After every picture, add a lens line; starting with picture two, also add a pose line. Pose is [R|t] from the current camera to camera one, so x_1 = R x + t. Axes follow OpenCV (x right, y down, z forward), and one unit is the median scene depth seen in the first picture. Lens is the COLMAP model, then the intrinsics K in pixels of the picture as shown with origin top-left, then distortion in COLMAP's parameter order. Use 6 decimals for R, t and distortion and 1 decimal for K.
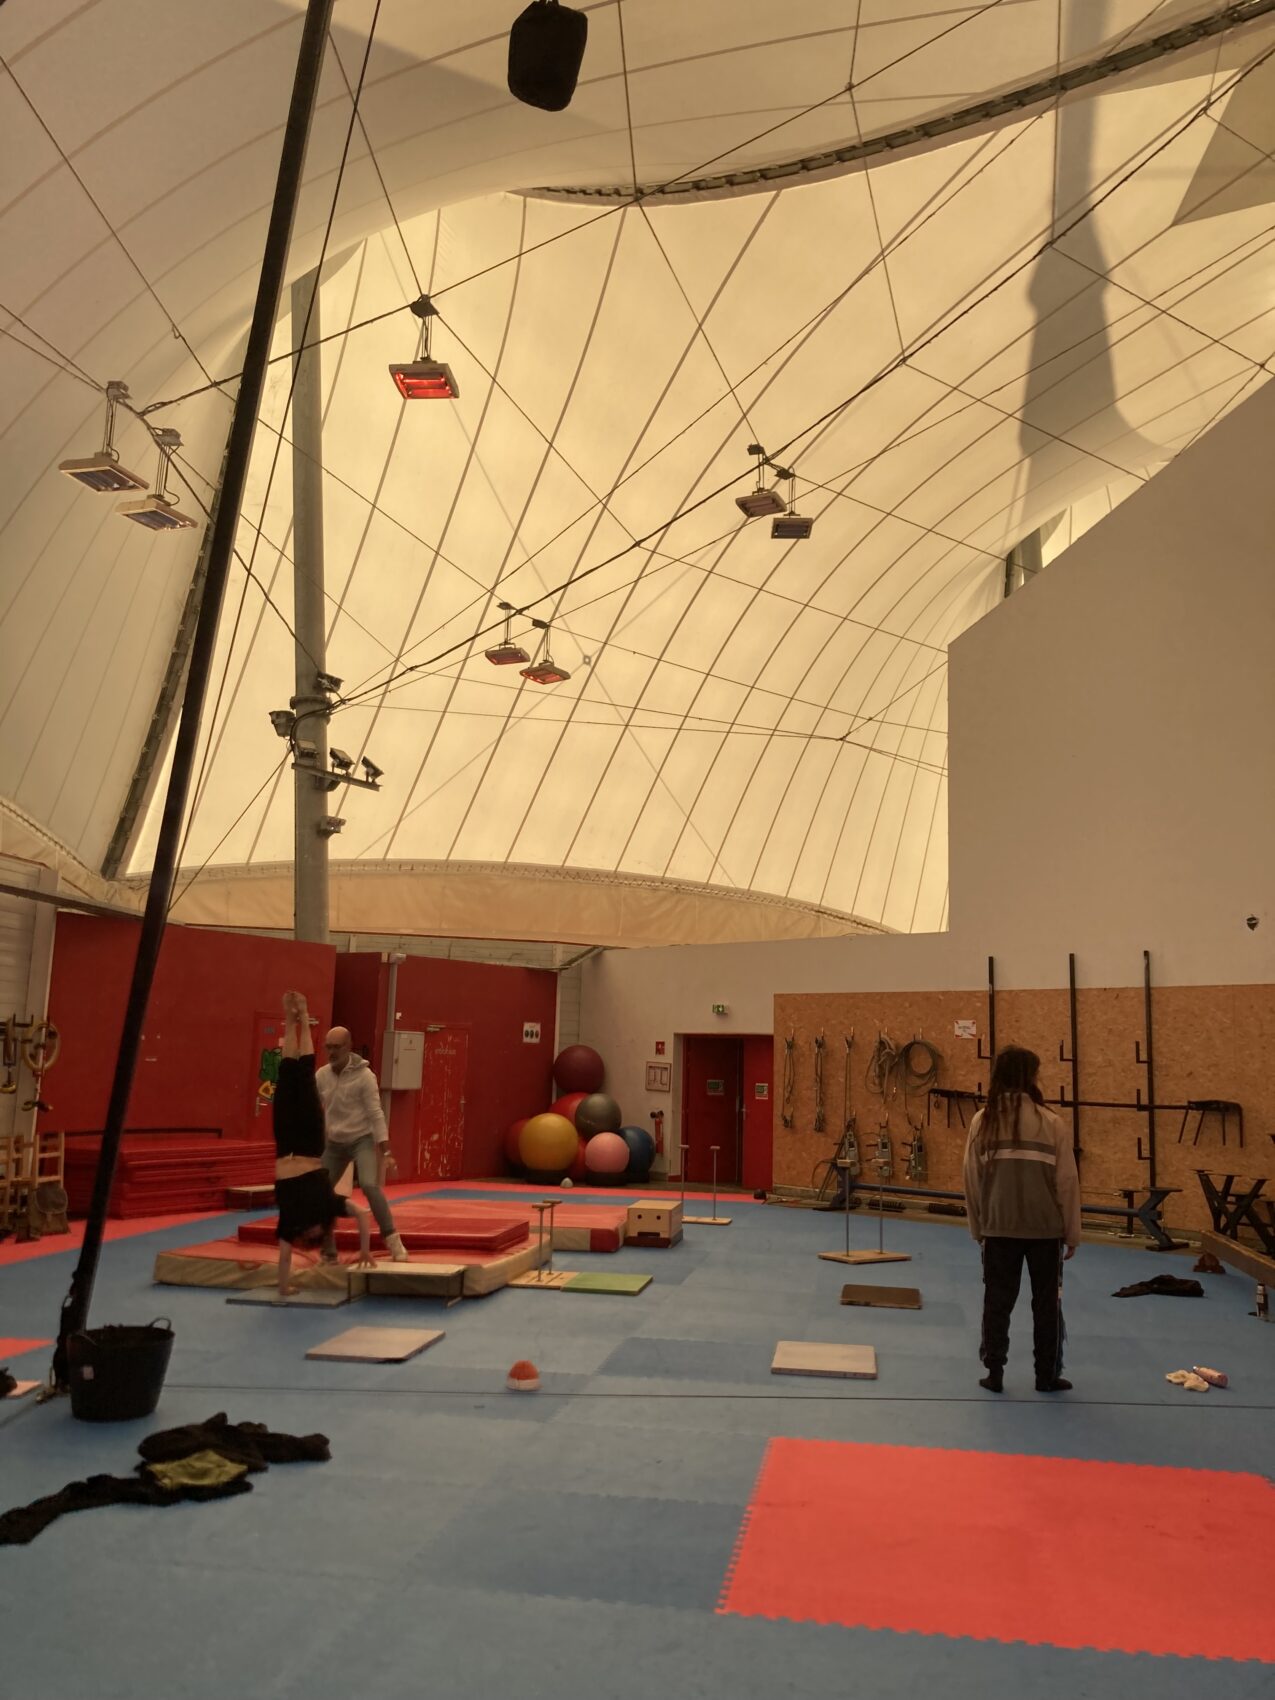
lens RADIAL K [[1388.7, 0, 637.5], [0, 1388.7, 850.0], [0, 0, 1]] dist [0.104047, 0.000259]
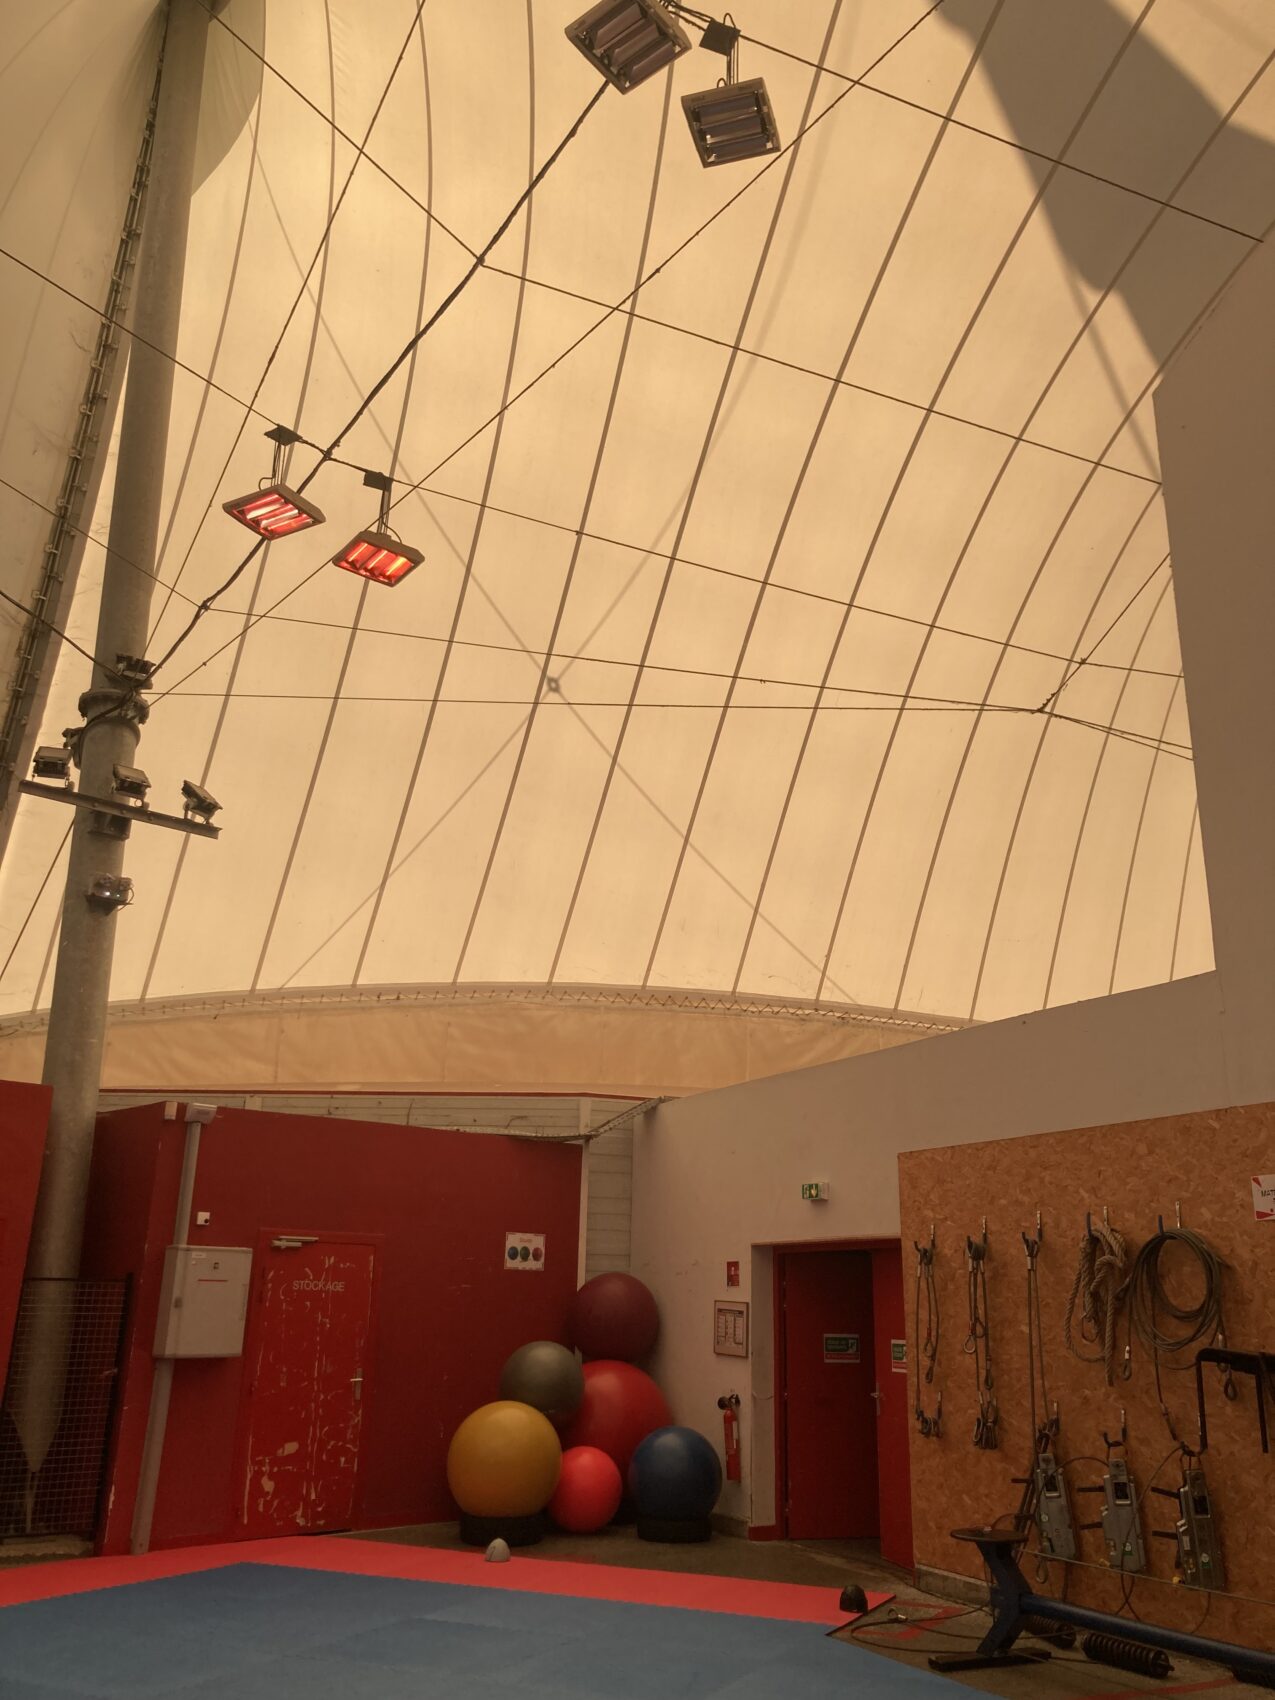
lens RADIAL K [[1429.8, 0, 640.5], [0, 1429.8, 824.1], [0, 0, 1]] dist [0.002473, 0.005389]
pose [[0.965157, -0.097453, -0.242848, 0.142672], [0.052842, 0.981529, -0.183869, 0.075646], [0.256281, 0.164630, 0.952479, 0.458433]]
